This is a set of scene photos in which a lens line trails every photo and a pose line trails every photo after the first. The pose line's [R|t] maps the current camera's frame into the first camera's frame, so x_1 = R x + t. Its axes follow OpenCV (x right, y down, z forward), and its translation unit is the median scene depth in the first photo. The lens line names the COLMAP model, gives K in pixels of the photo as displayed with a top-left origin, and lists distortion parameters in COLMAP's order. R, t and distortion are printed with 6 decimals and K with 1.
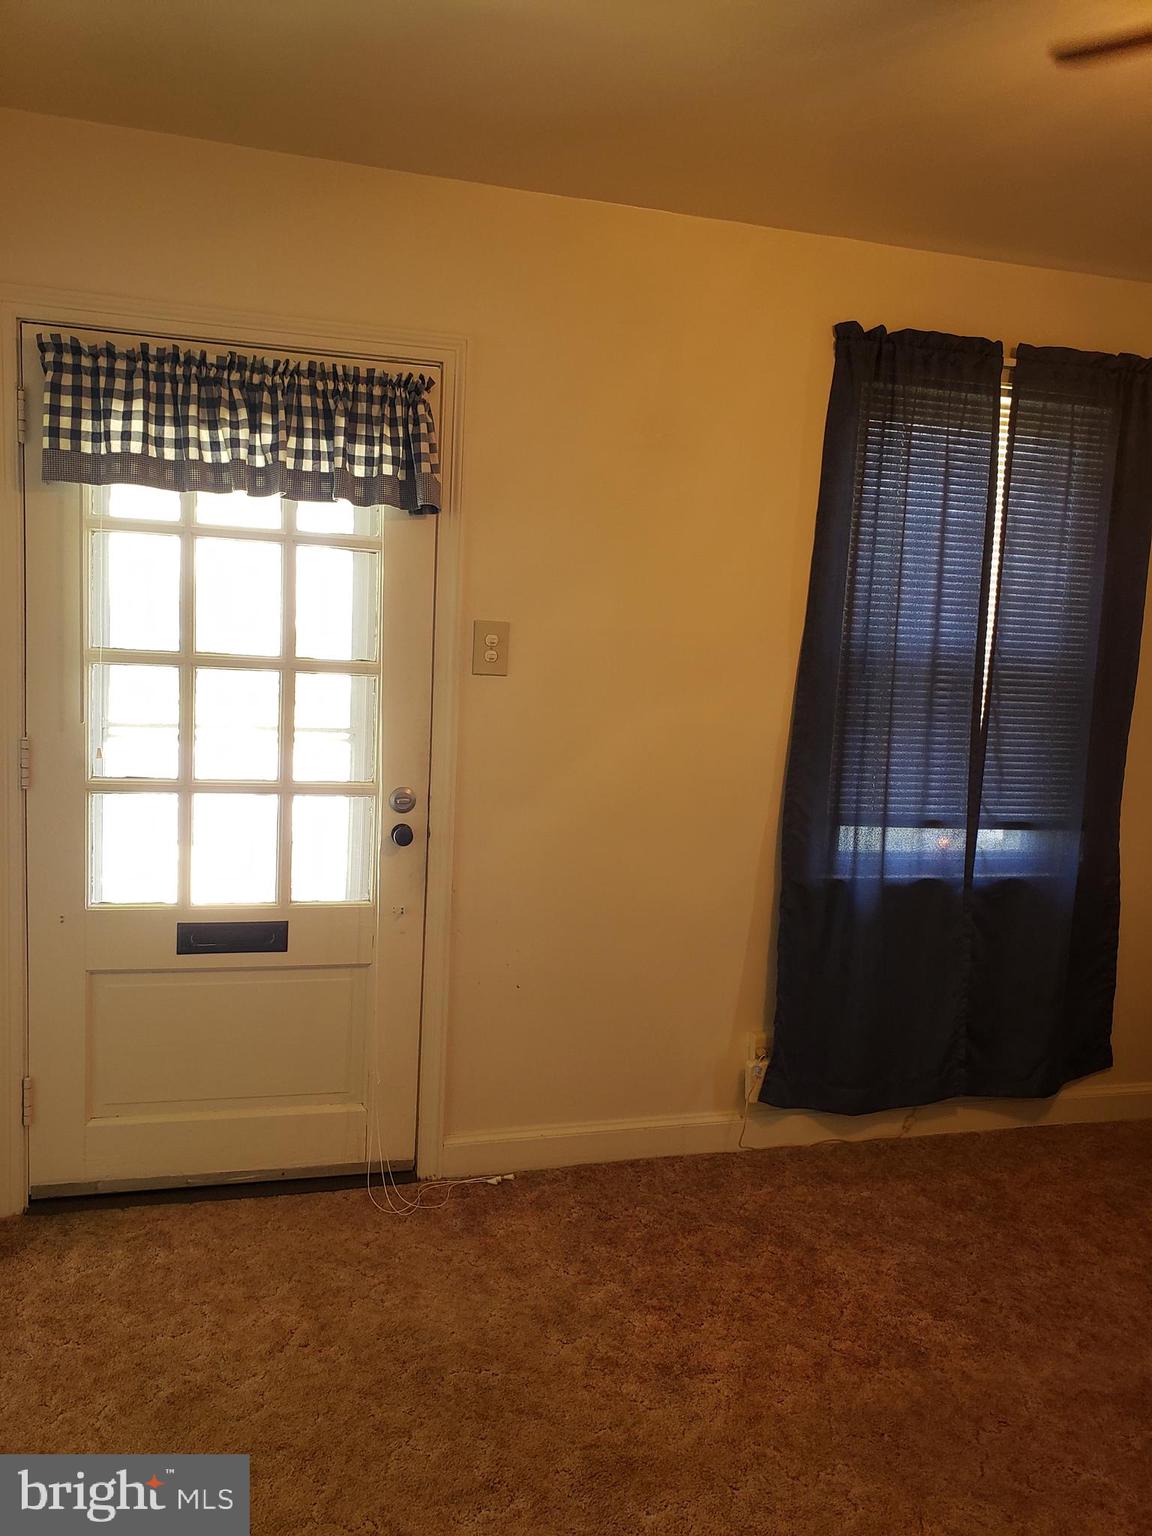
lens RADIAL K [[1202.7, 0, 542.6], [0, 1202.7, 780.2], [0, 0, 1]] dist [0.004857, 0.001875]
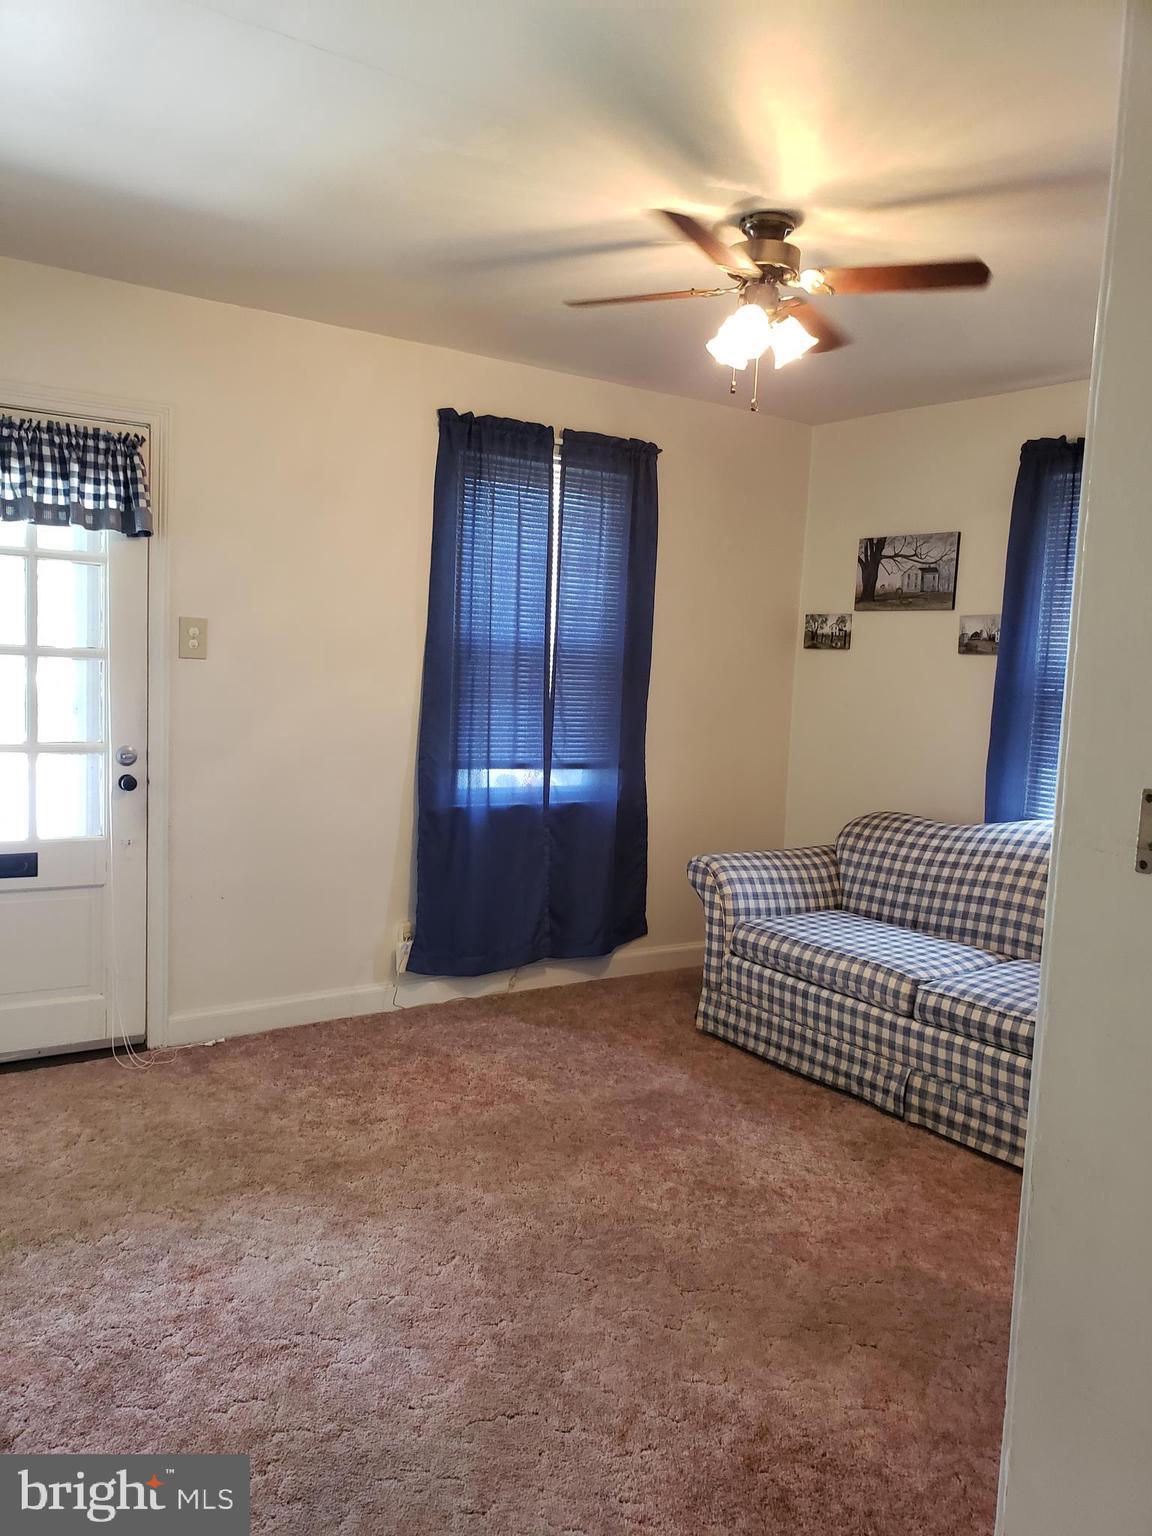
lens RADIAL K [[1186.8, 0, 565.9], [0, 1186.8, 777.5], [0, 0, 1]] dist [0.109434, -0.306400]
pose [[0.944876, -0.036873, 0.325346, -0.088265], [0.039615, 0.999213, -0.001804, 0.059613], [-0.325023, 0.014593, 0.945593, -0.371611]]
